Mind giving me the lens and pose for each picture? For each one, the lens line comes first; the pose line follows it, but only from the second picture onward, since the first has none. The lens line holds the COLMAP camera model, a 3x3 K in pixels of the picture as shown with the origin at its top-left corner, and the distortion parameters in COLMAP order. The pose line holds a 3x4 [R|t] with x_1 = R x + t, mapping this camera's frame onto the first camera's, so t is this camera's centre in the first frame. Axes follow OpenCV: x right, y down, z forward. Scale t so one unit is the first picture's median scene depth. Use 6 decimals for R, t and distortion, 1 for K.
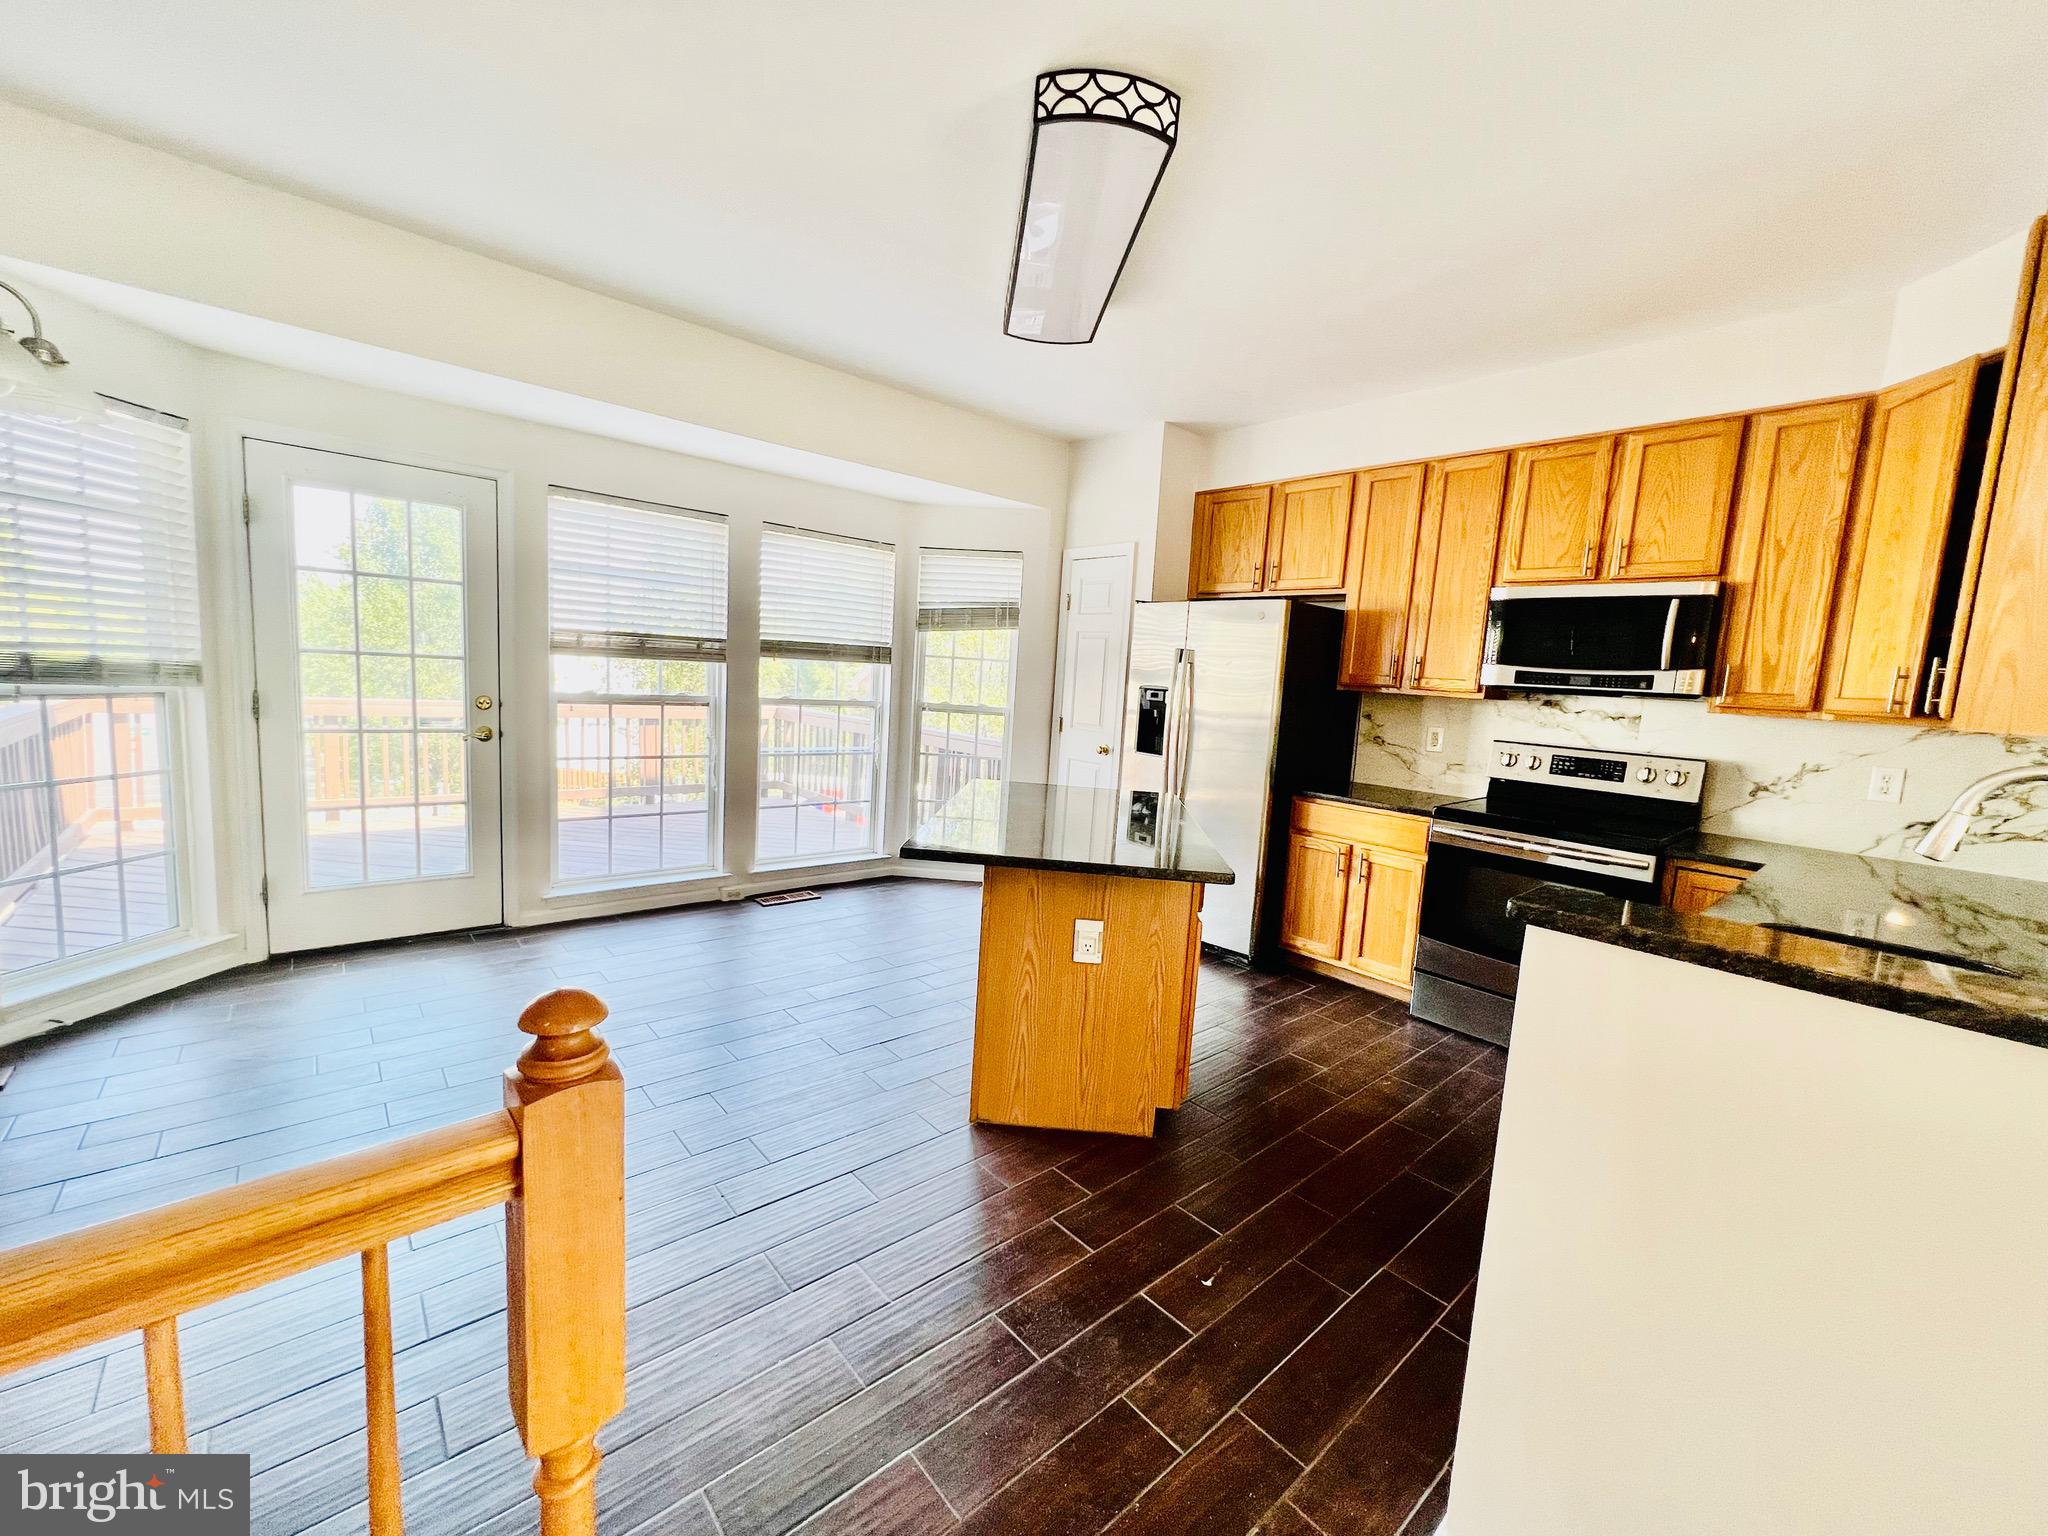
lens RADIAL K [[825.6, 0, 1018.8], [0, 825.6, 768.7], [0, 0, 1]] dist [-0.001375, -0.000239]
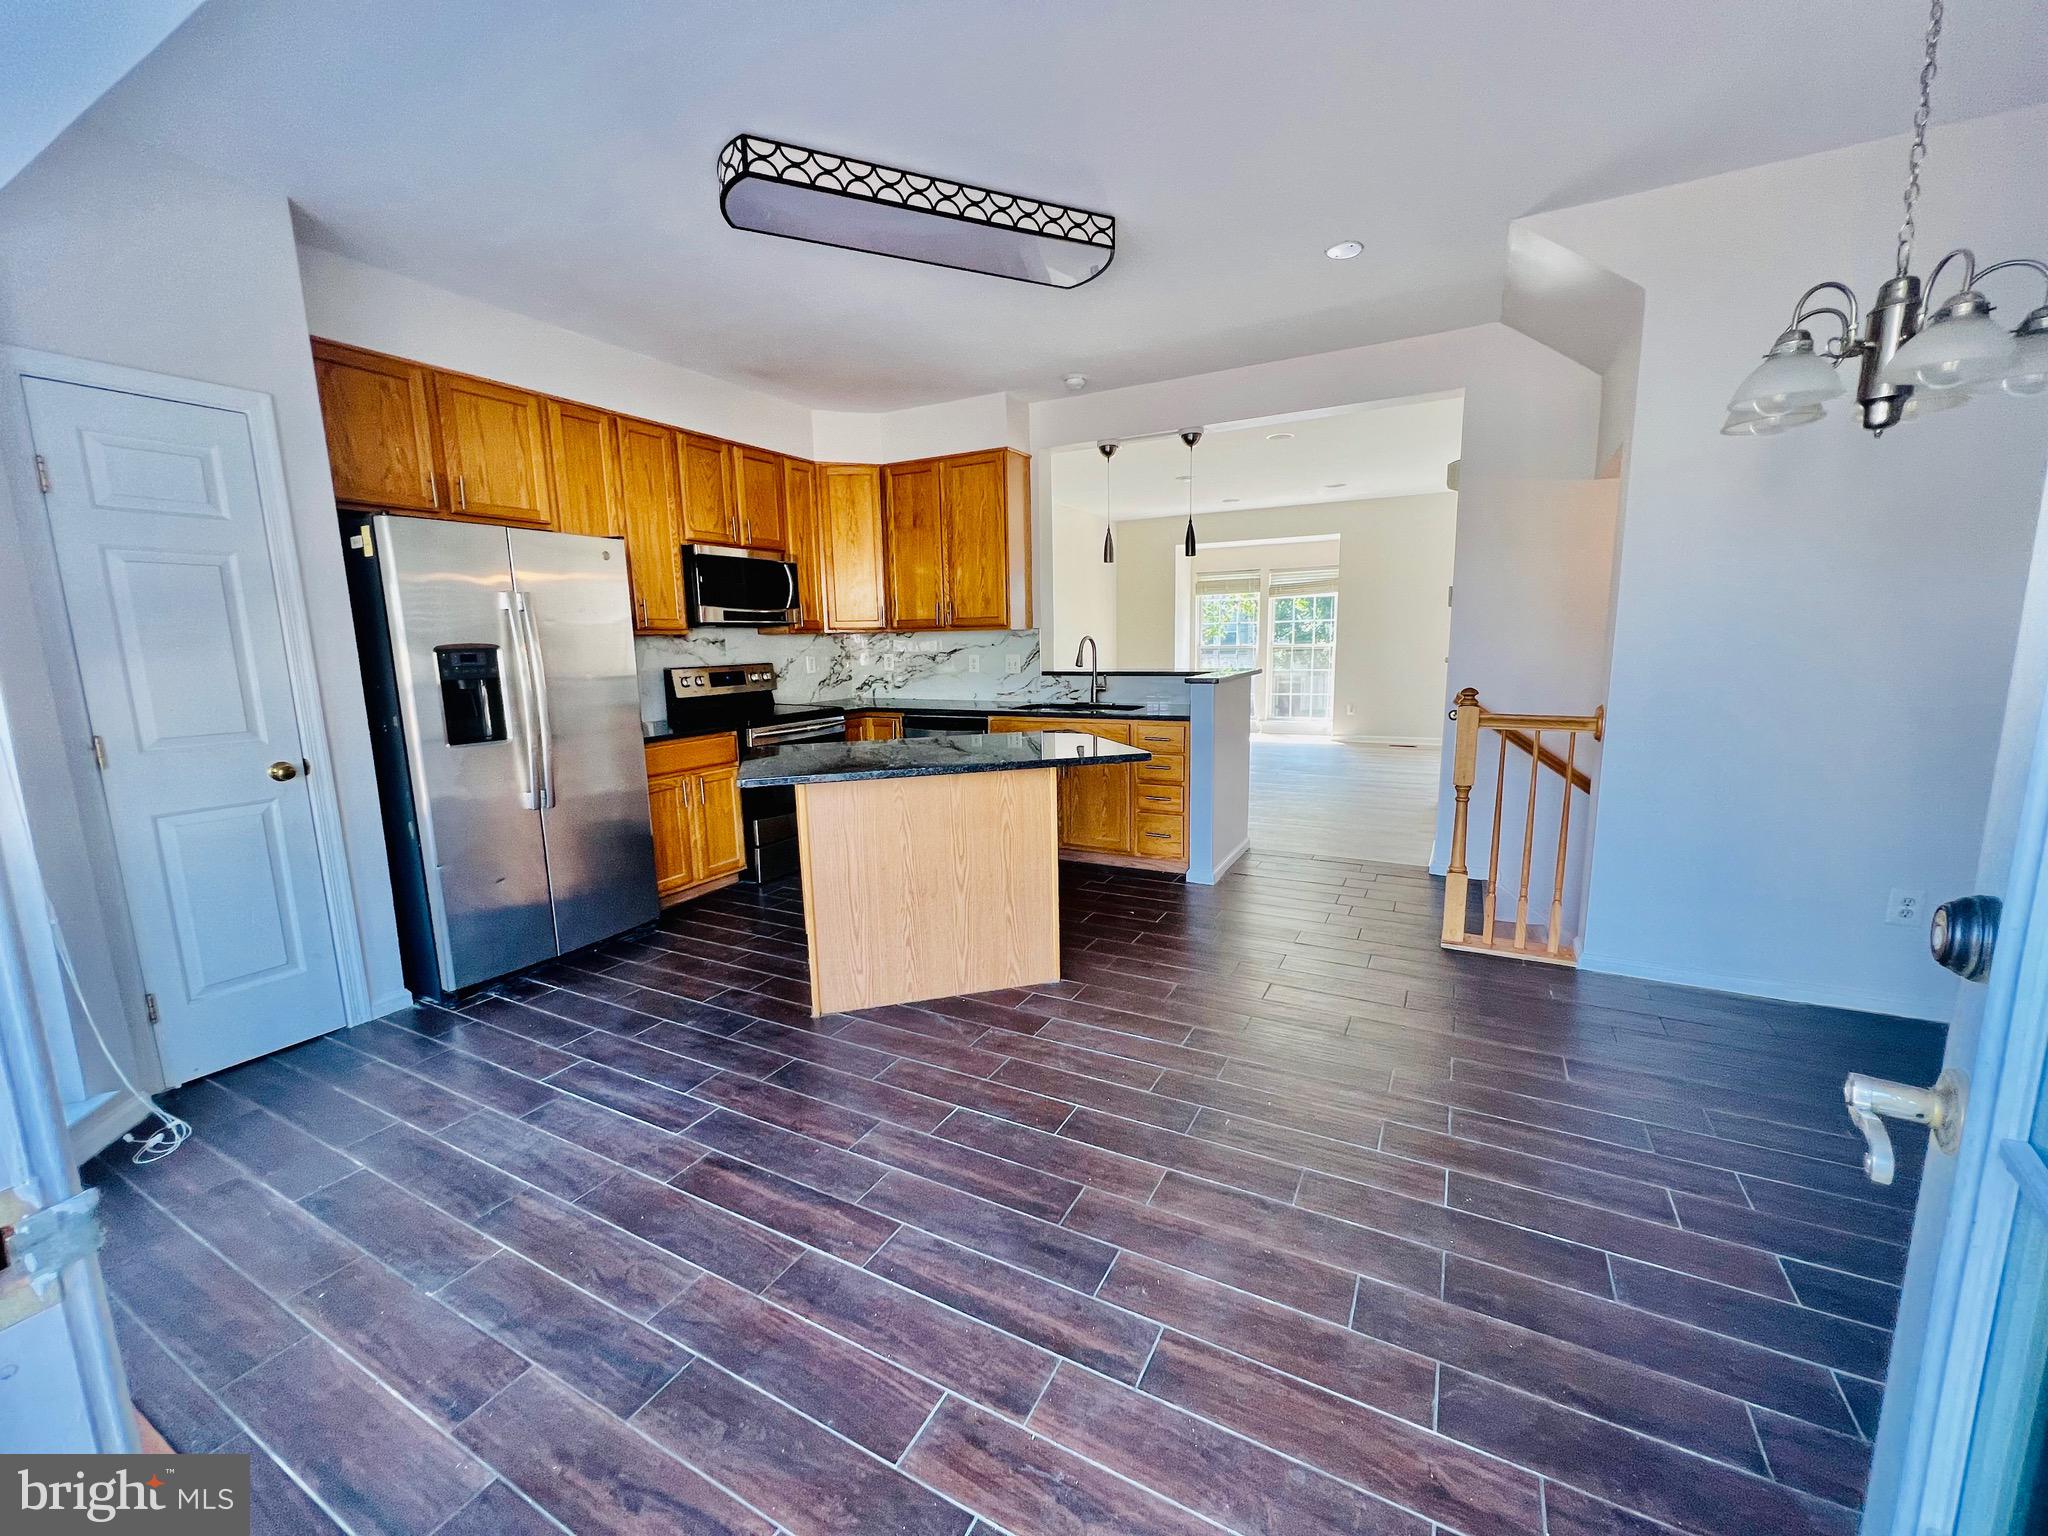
lens RADIAL K [[820.8, 0, 1006.4], [0, 820.8, 770.7], [0, 0, 1]] dist [-0.002618, 0.001176]
pose [[-0.342416, -0.203198, 0.917312, -0.821251], [0.111499, 0.960646, 0.254417, -0.158338], [-0.932909, 0.189396, -0.306284, 1.040204]]
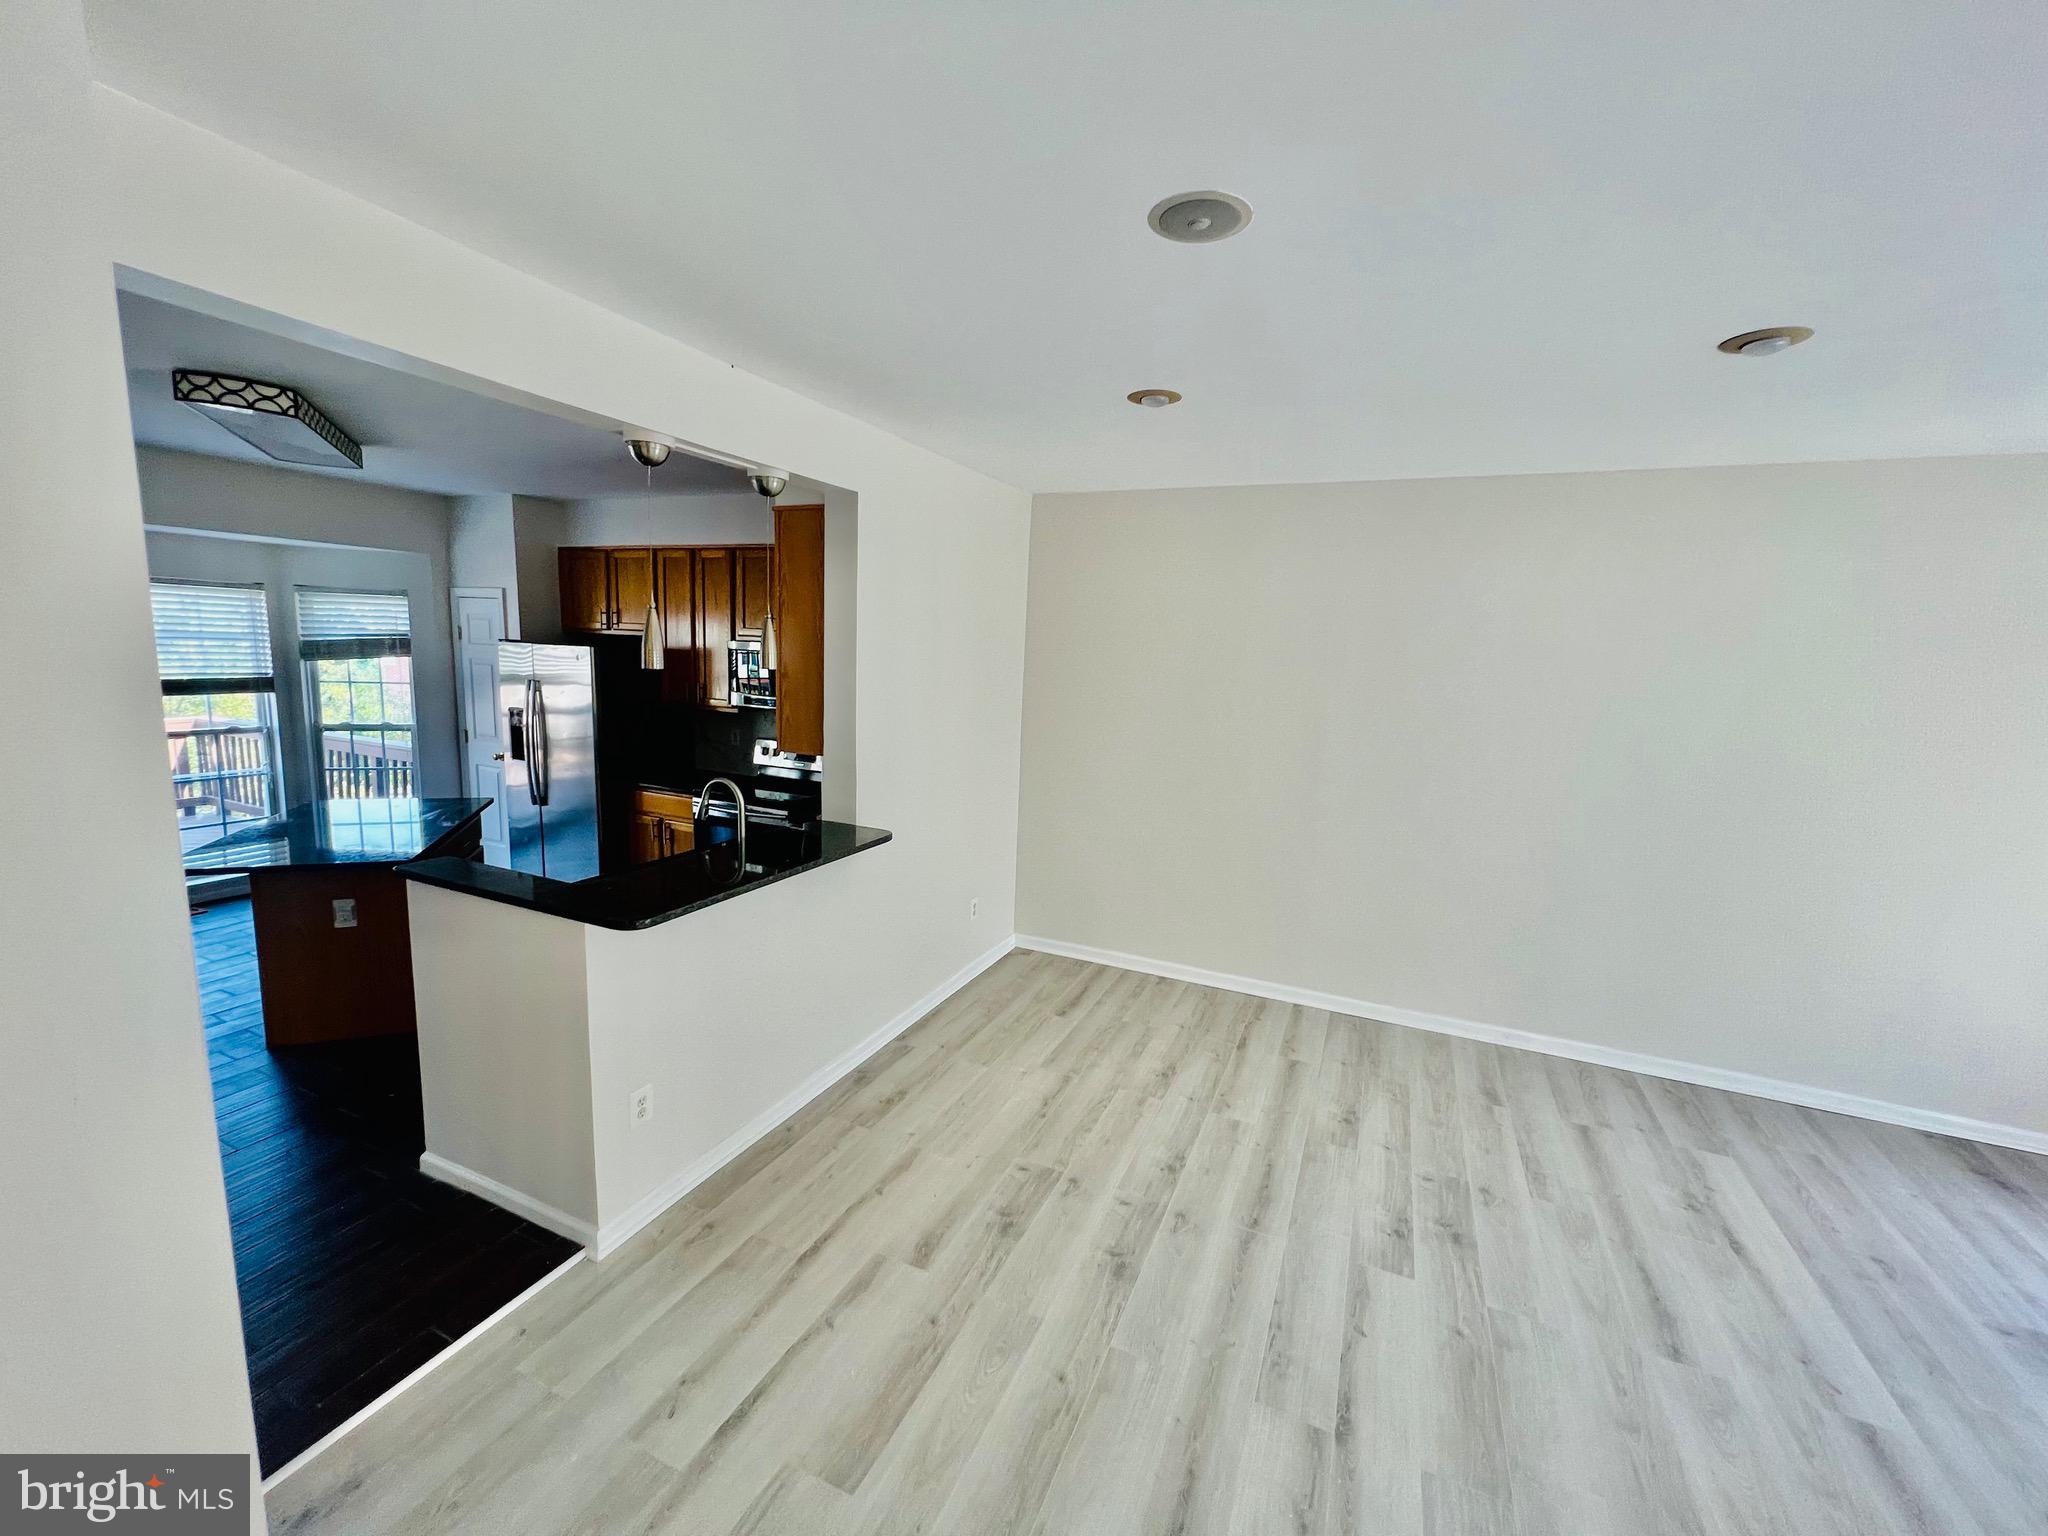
lens RADIAL K [[820.8, 0, 1019.5], [0, 820.8, 767.7], [0, 0, 1]] dist [-0.002618, 0.001176]
pose [[0.908184, -0.083707, 0.410115, 0.439587], [0.062672, 0.995948, 0.064494, -0.053308], [-0.413852, -0.032870, 0.909750, -0.618649]]
